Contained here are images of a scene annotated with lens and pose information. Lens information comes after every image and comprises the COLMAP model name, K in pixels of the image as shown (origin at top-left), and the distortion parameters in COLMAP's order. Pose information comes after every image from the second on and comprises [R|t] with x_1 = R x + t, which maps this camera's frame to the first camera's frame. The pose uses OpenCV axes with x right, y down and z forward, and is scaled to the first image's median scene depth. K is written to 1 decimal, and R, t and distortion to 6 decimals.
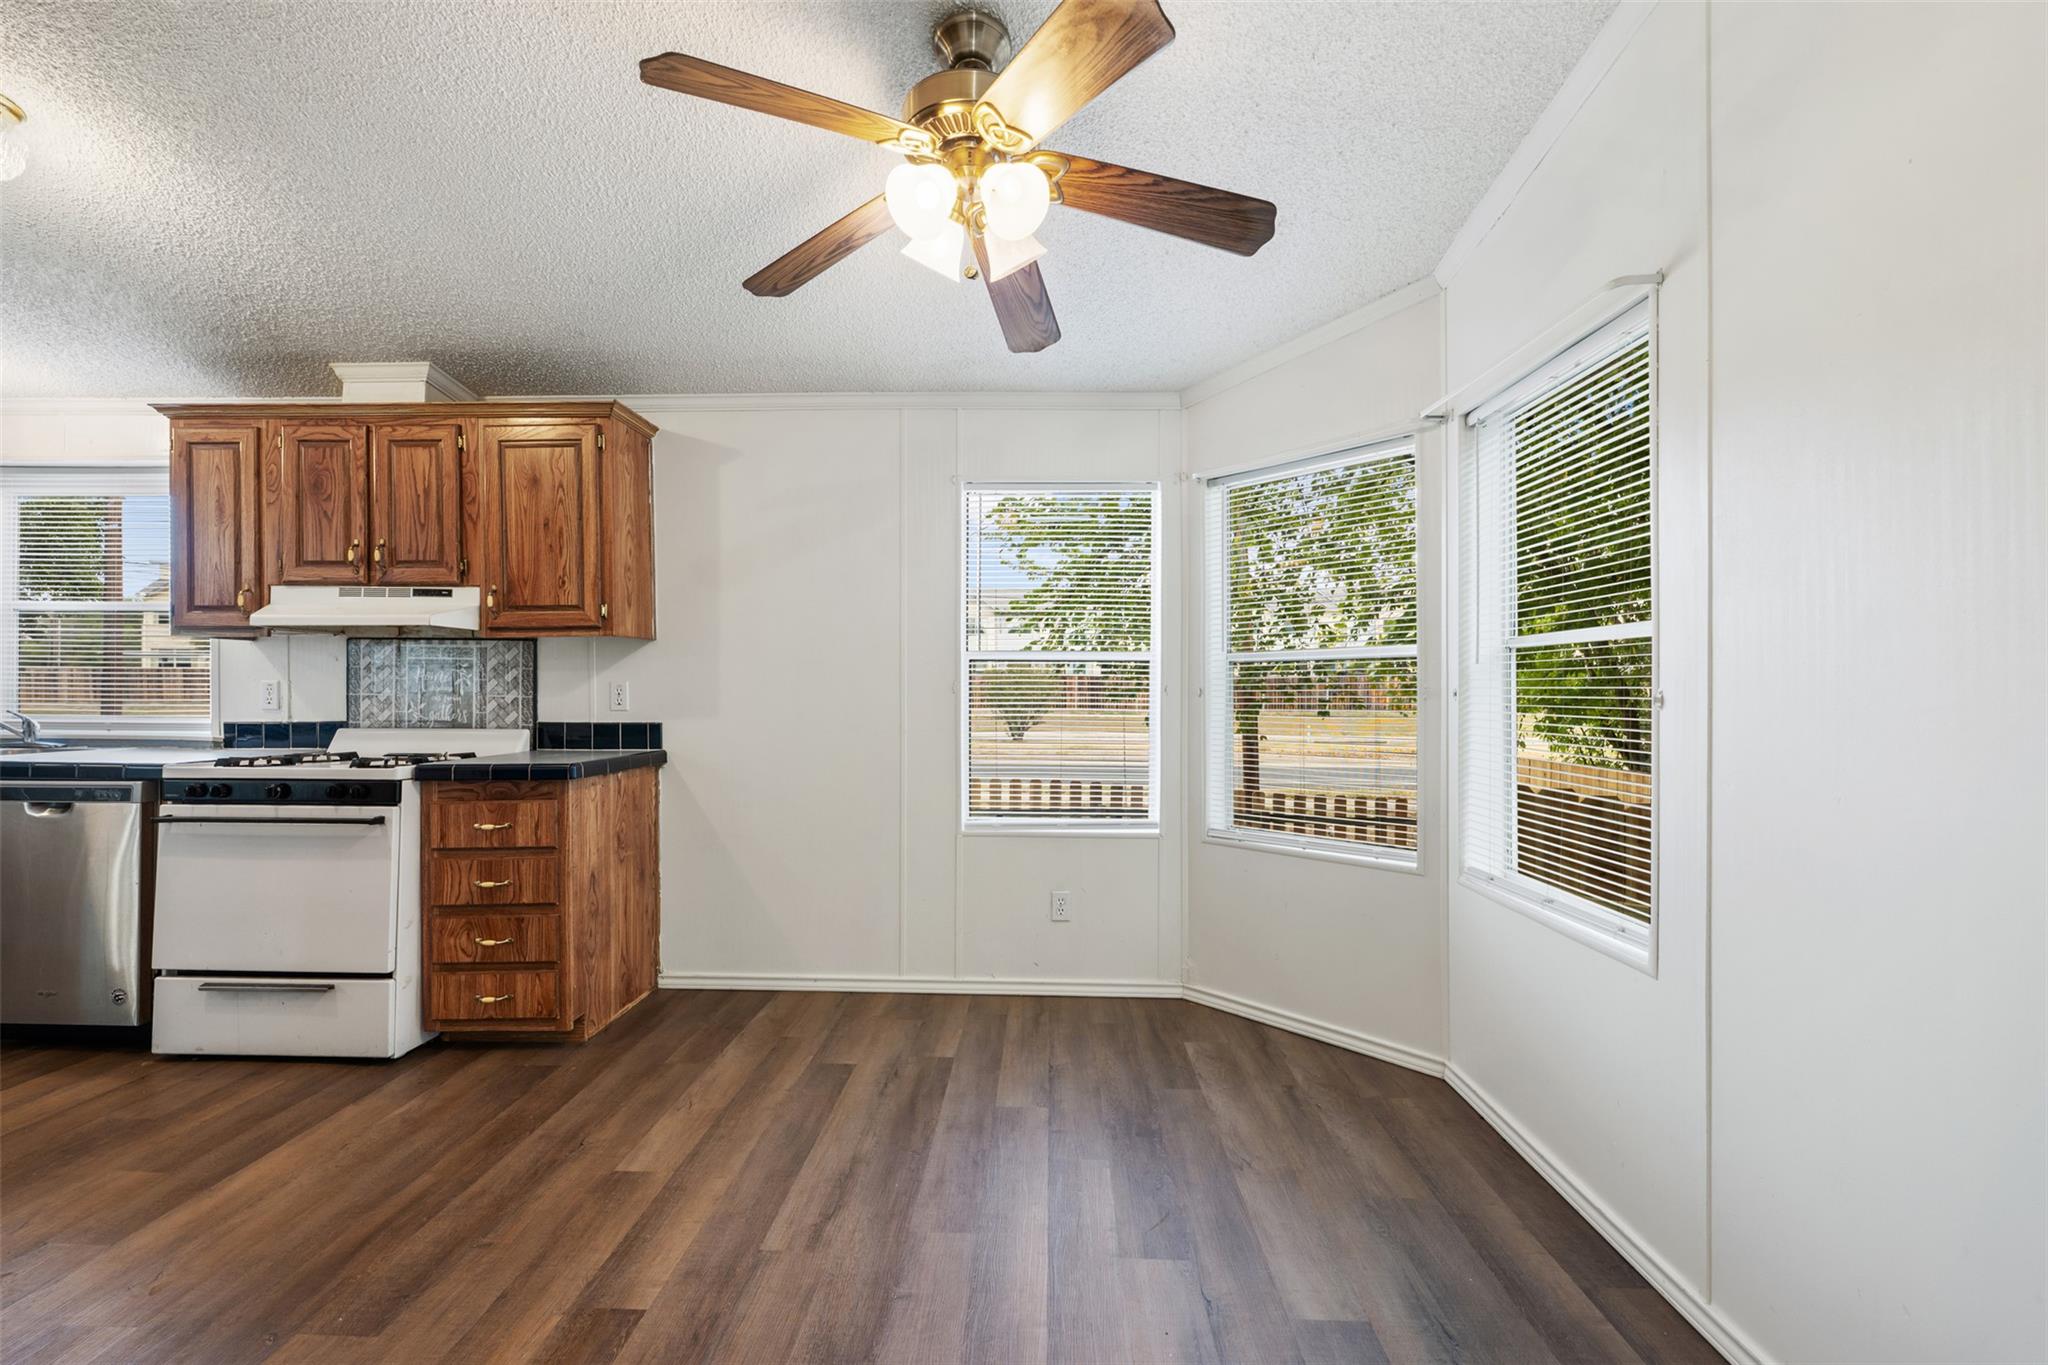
lens RADIAL K [[813.2, 0, 1015.4], [0, 813.2, 687.8], [0, 0, 1]] dist [-0.000170, -0.000695]
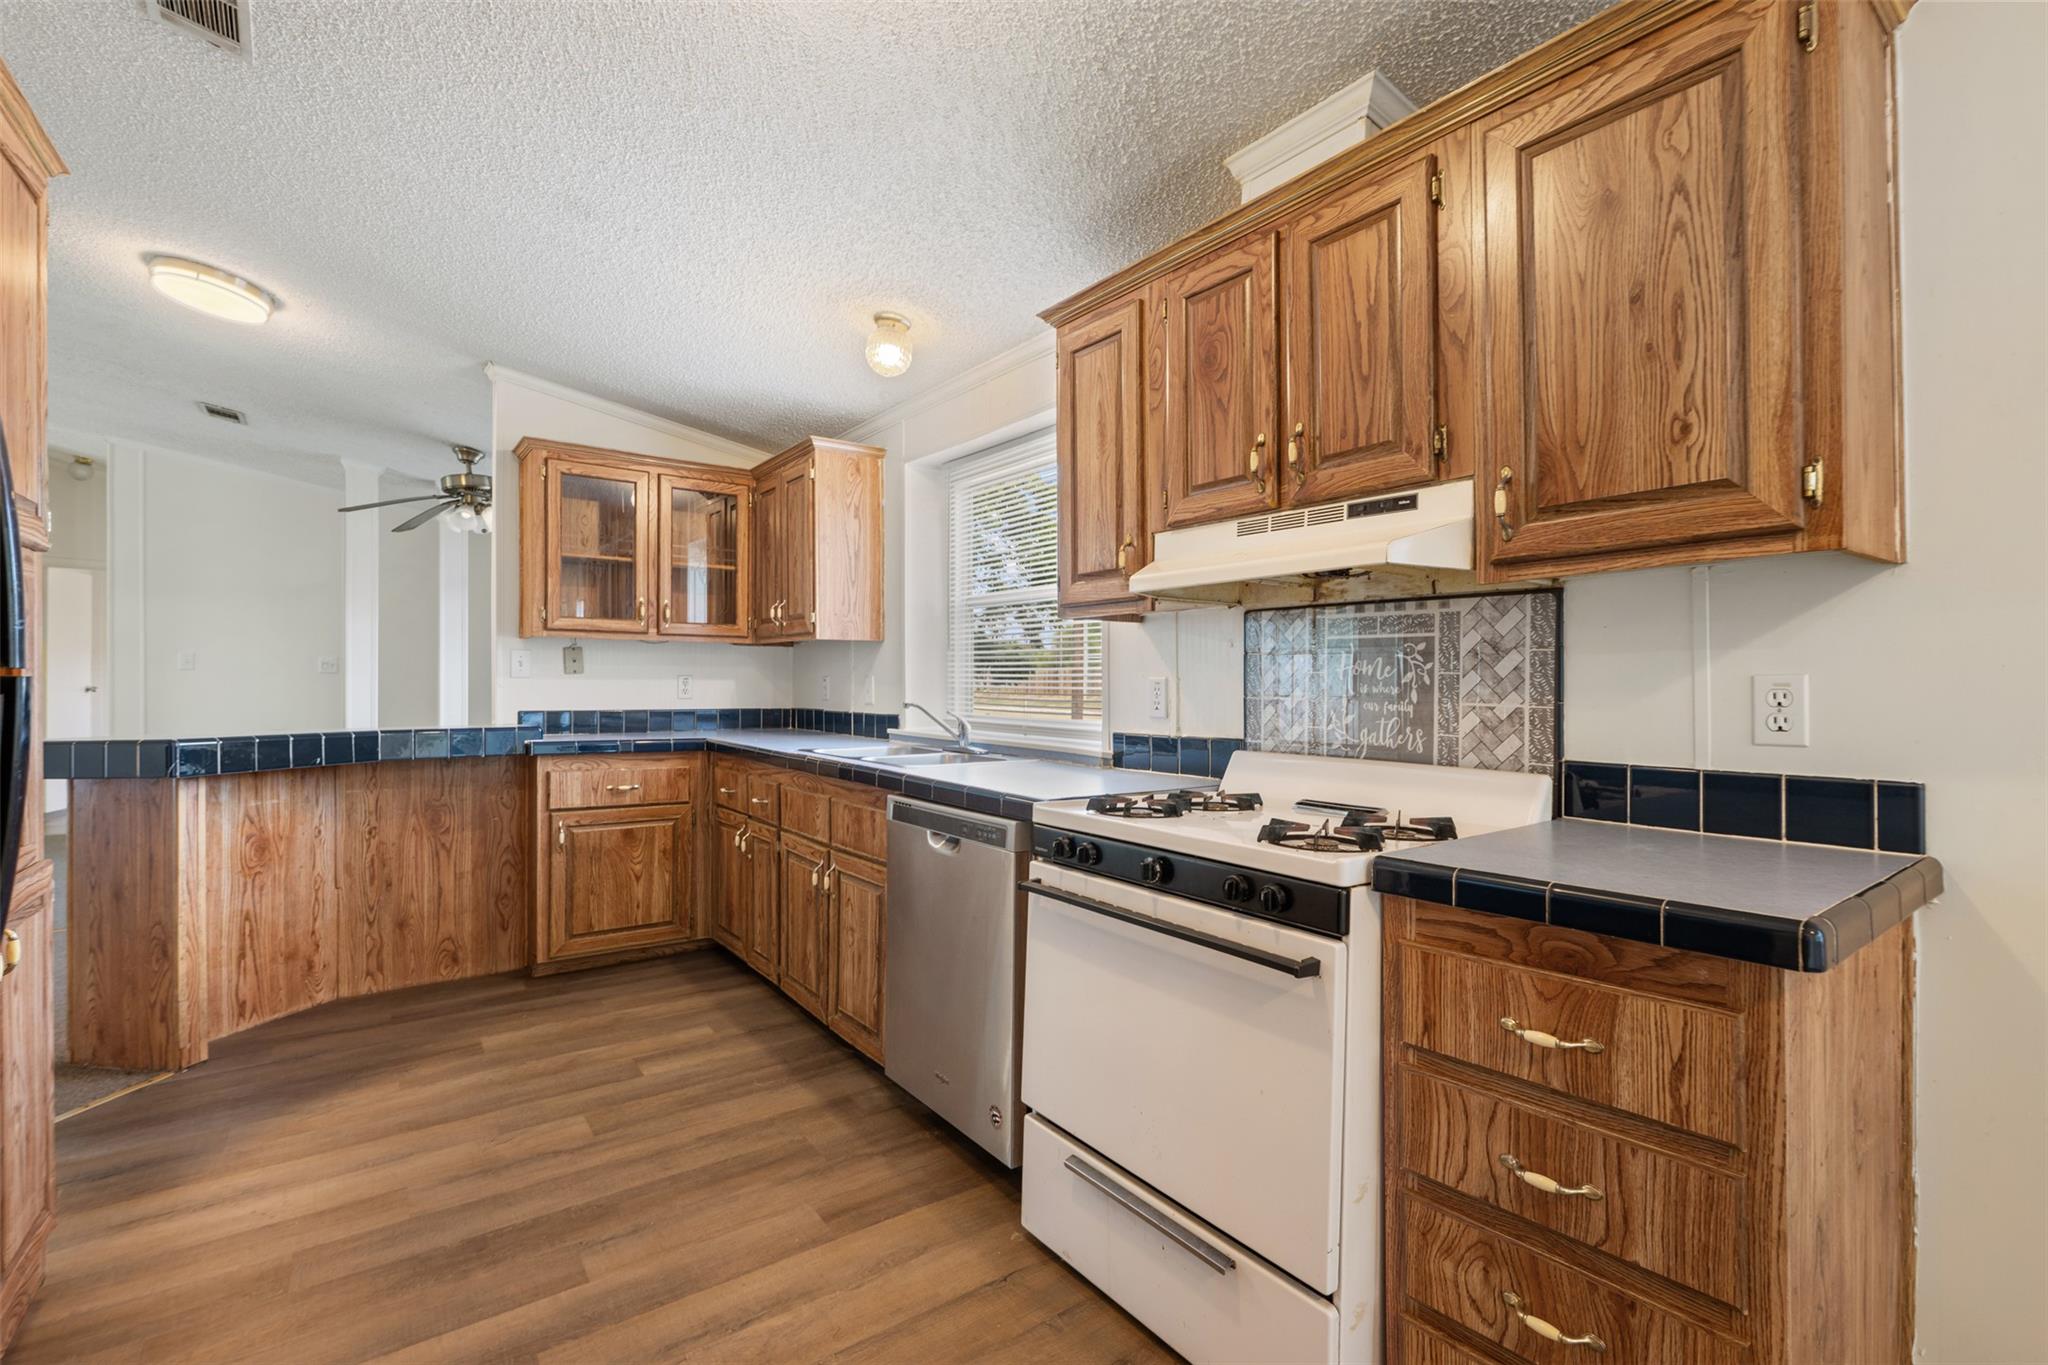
lens RADIAL K [[908.8, 0, 1028.4], [0, 908.8, 688.8], [0, 0, 1]] dist [-0.000447, 0.000665]
pose [[0.619106, 0.003753, -0.785298, -0.404028], [0.001077, 0.999984, 0.005629, -0.003740], [0.785307, -0.004331, 0.619092, 0.467003]]
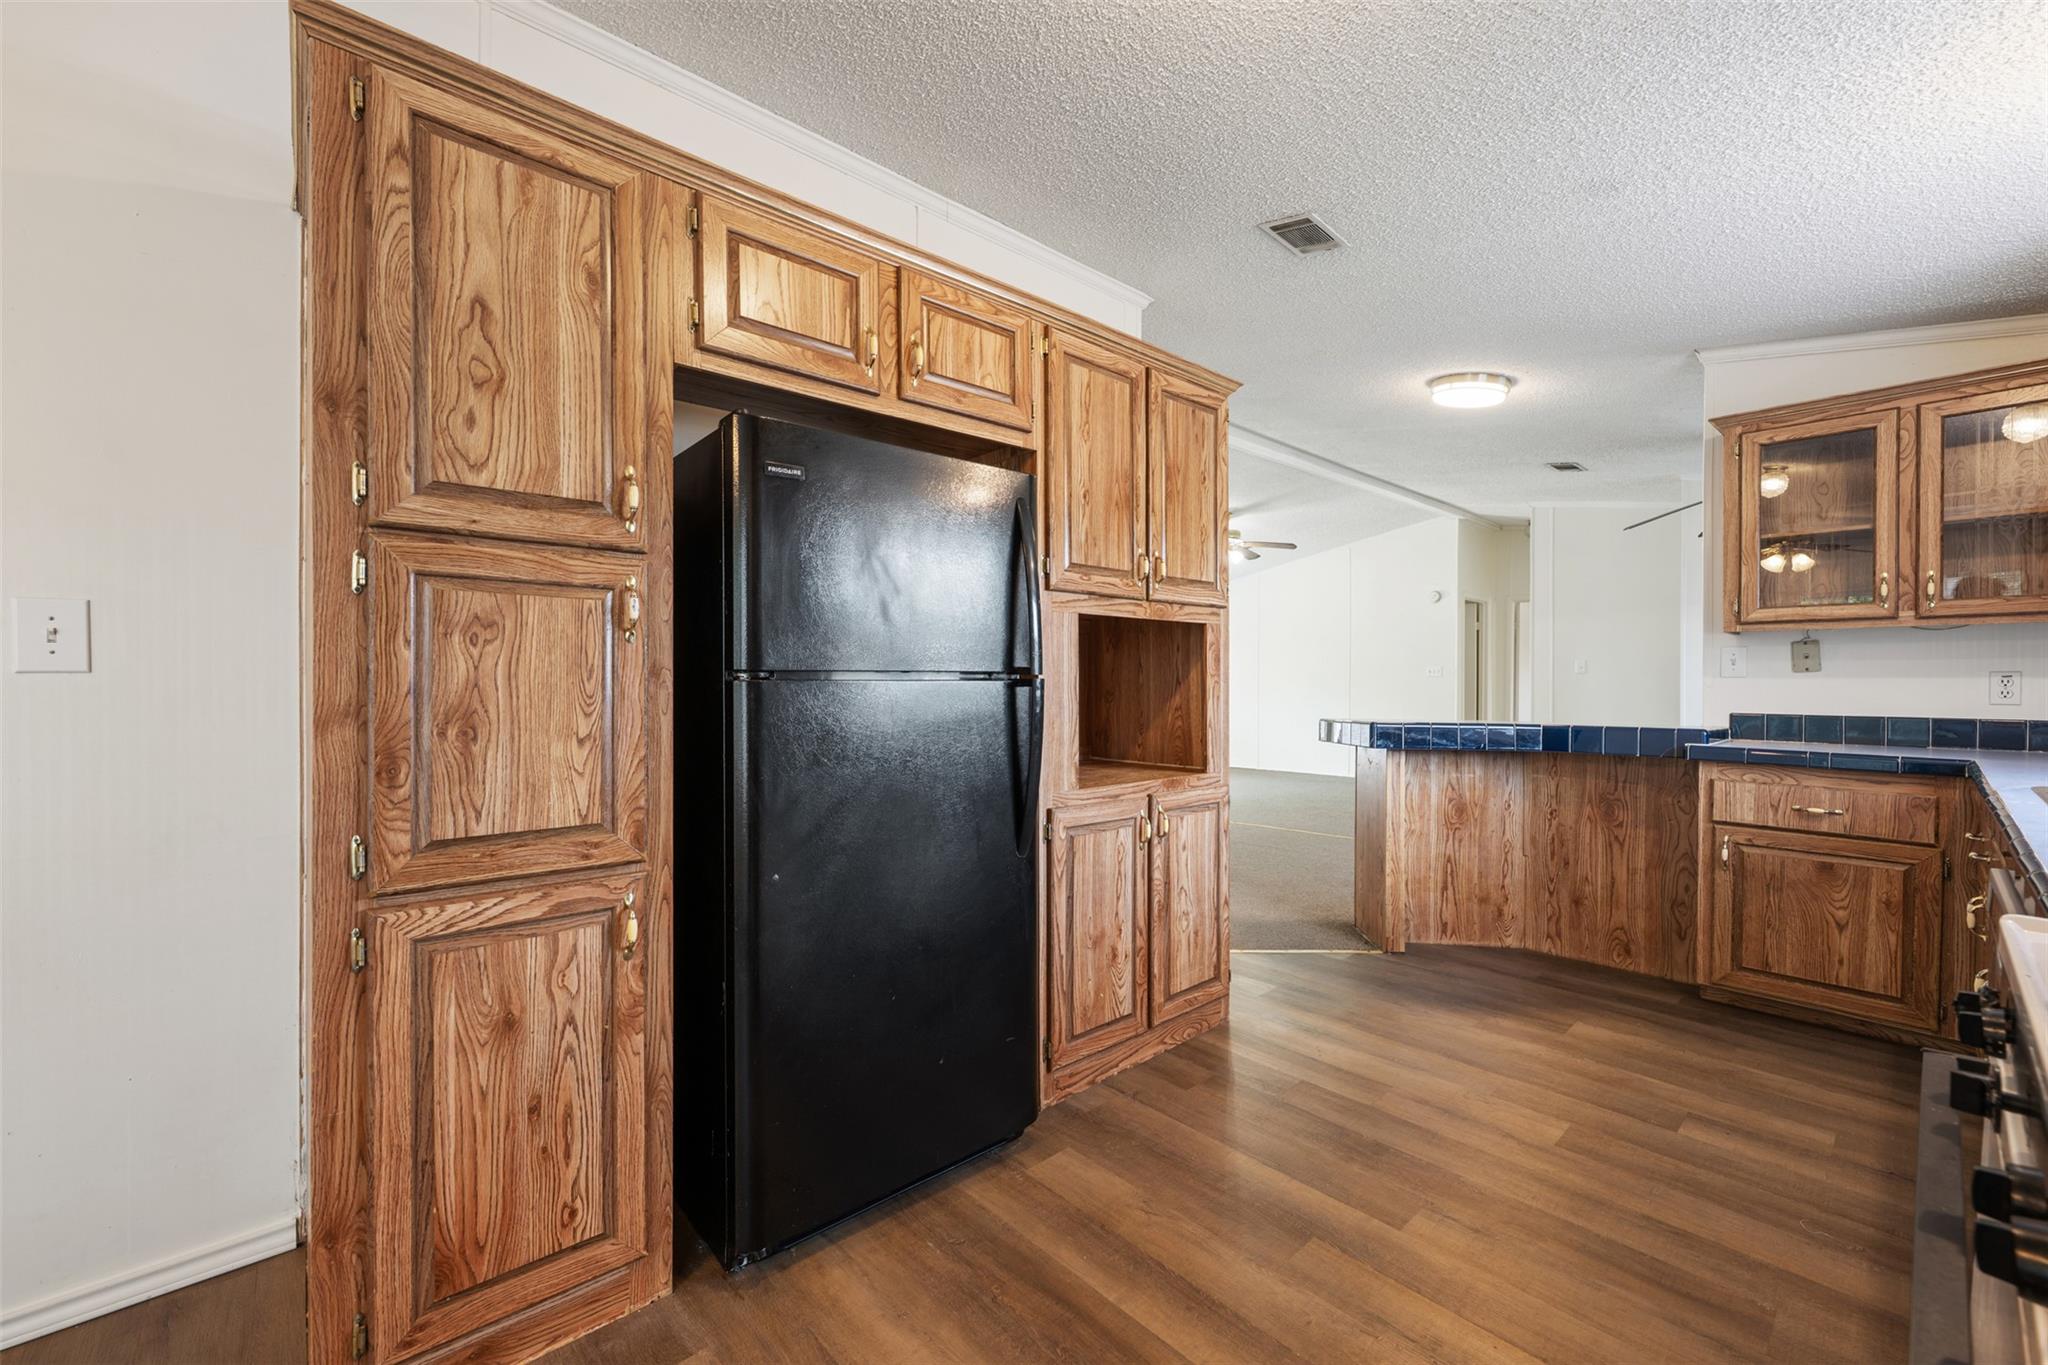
lens RADIAL K [[813.2, 0, 1022.6], [0, 813.2, 688.3], [0, 0, 1]] dist [-0.000170, -0.000695]
pose [[-0.720346, 0.001155, -0.693614, -0.453291], [-0.000478, 0.999998, 0.002162, -0.000475], [0.693615, 0.001889, -0.720344, 0.848444]]
